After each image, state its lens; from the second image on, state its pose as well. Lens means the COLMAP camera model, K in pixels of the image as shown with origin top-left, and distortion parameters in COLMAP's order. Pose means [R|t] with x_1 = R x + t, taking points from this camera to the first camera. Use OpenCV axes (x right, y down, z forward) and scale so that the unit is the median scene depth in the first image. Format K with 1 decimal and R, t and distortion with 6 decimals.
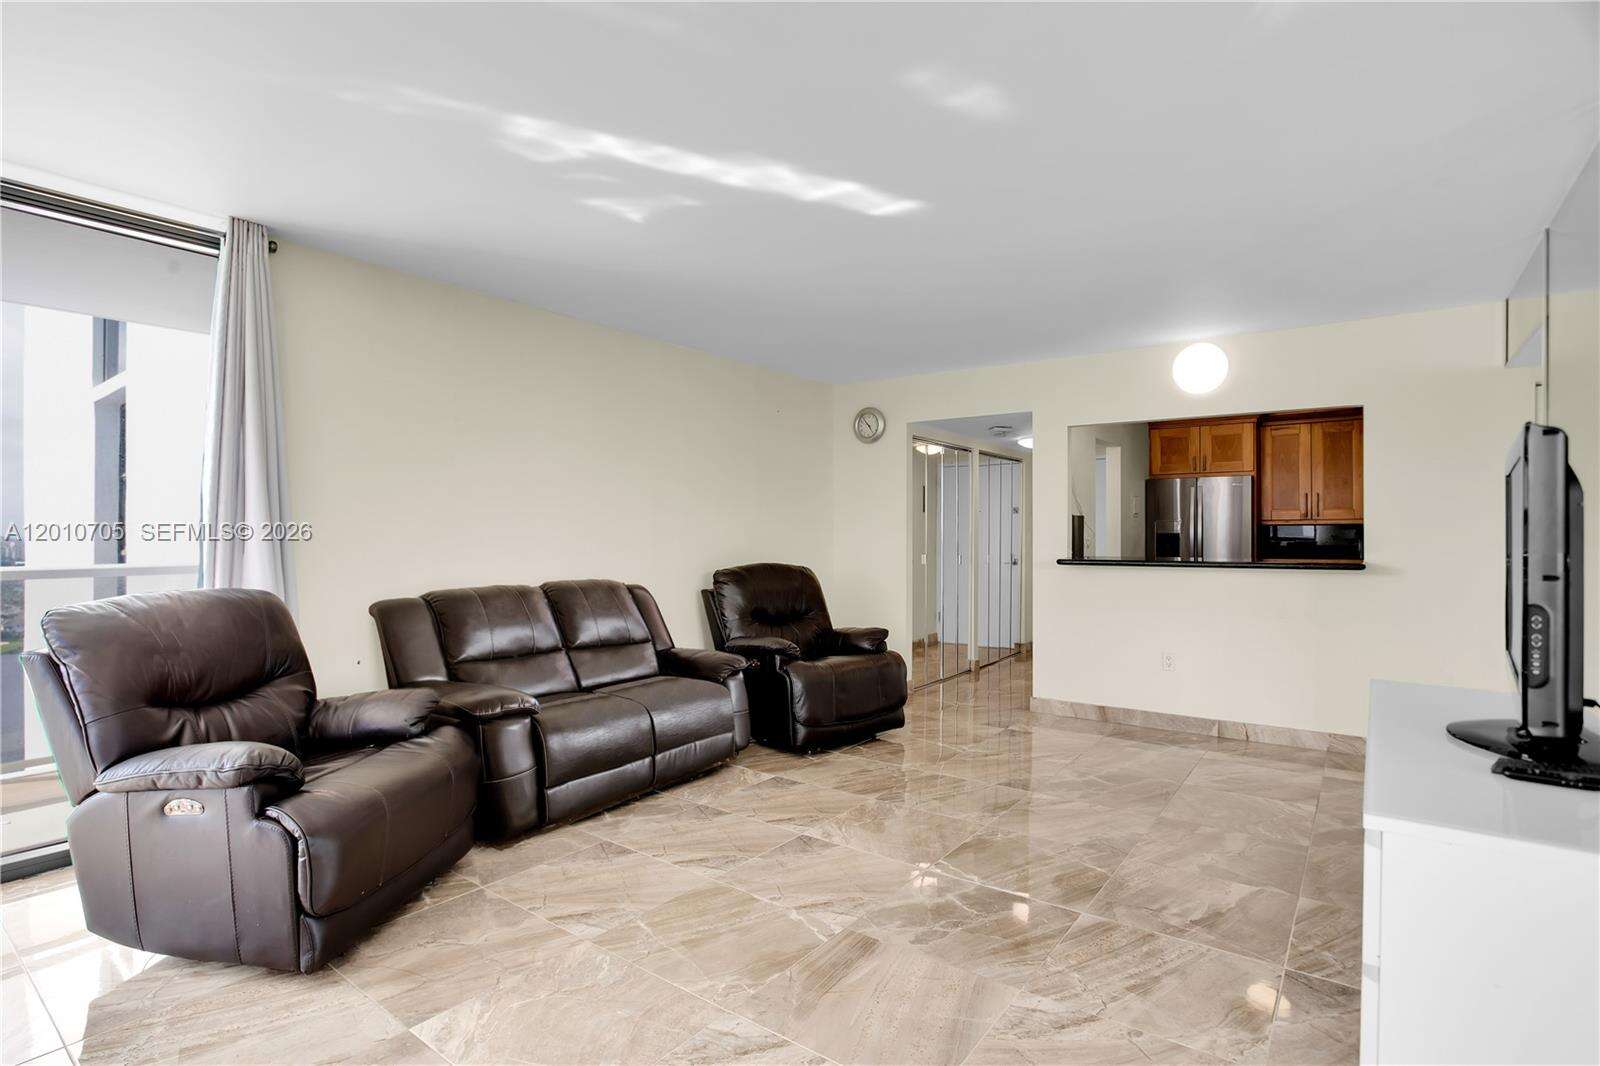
lens RADIAL K [[792.2, 0, 803.4], [0, 792.2, 535.2], [0, 0, 1]] dist [-0.001542, 0.000058]
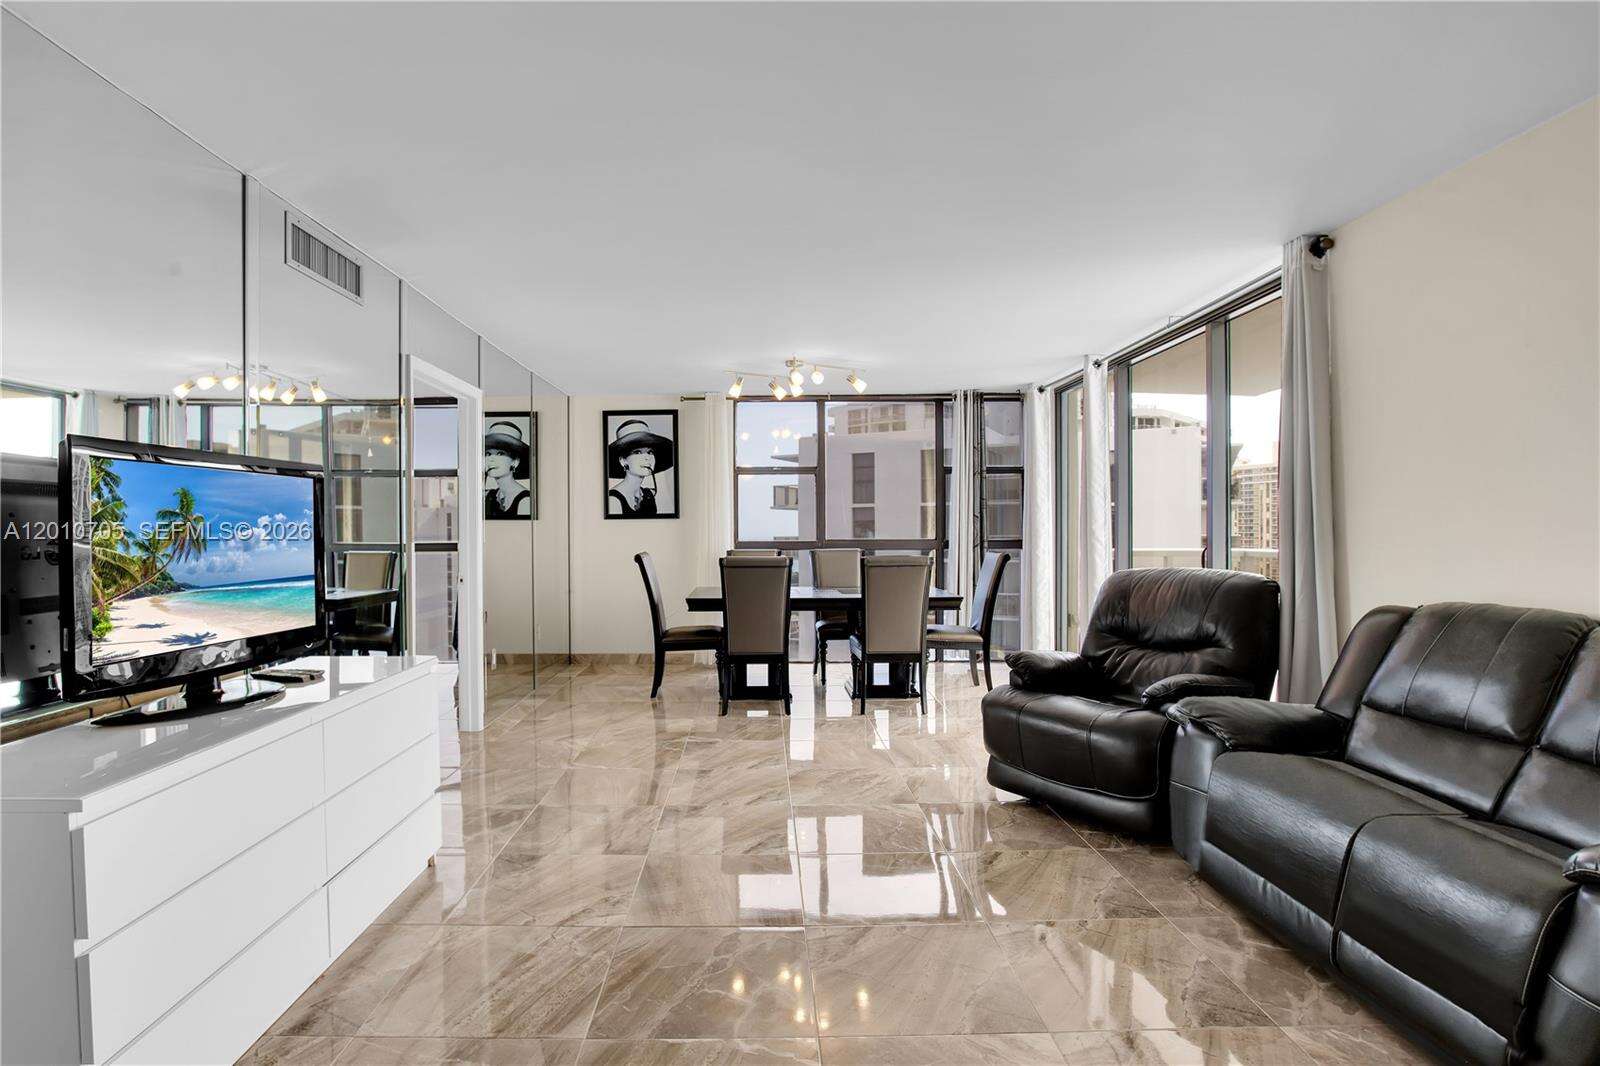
lens RADIAL K [[792.2, 0, 801.9], [0, 792.2, 535.2], [0, 0, 1]] dist [-0.001542, 0.000058]
pose [[-0.775519, 0.003280, -0.631316, 0.683002], [0.003973, 0.999992, 0.000315, -0.003912], [0.631312, -0.002264, -0.775526, 1.757835]]
